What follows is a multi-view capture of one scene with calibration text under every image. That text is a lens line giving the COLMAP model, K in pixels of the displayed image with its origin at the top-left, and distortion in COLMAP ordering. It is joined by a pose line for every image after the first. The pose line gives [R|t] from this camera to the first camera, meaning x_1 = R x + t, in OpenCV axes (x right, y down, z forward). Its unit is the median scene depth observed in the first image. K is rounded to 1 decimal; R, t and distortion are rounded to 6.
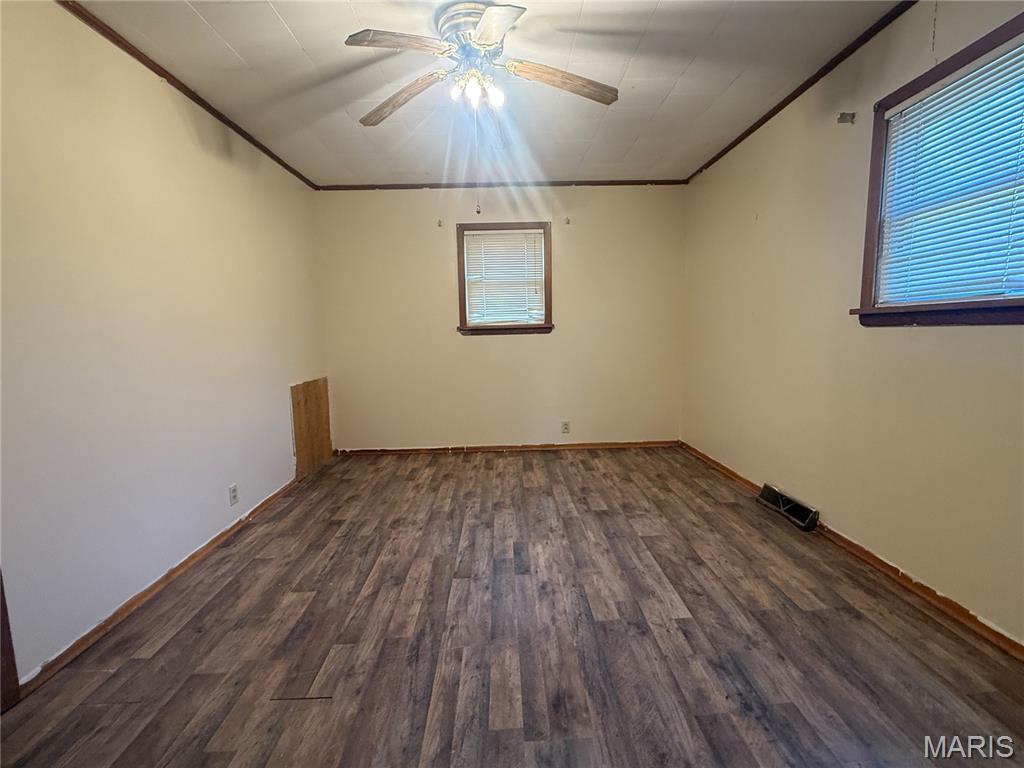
lens RADIAL K [[459.1, 0, 513.3], [0, 459.1, 384.6], [0, 0, 1]] dist [0.000248, 0.000118]
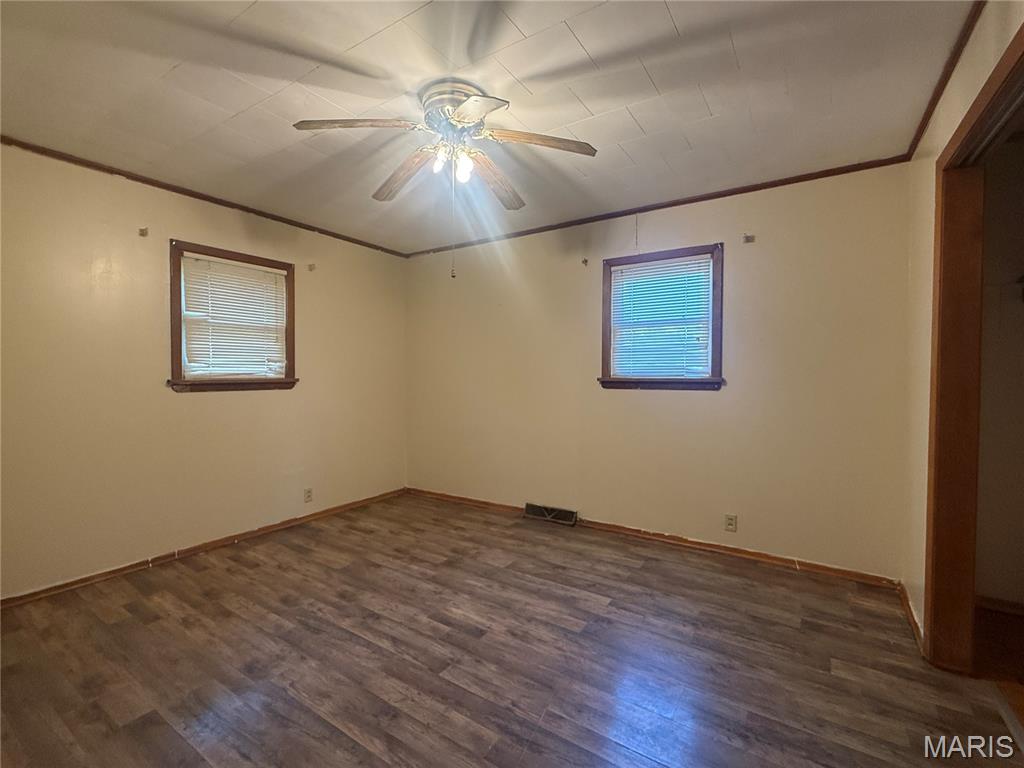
lens RADIAL K [[459.1, 0, 511.6], [0, 459.1, 385.6], [0, 0, 1]] dist [0.000248, 0.000118]
pose [[0.573084, 0.002564, 0.819493, -0.614398], [0.080474, 0.994986, -0.059391, -0.051500], [-0.815536, 0.099984, 0.570004, 0.260608]]
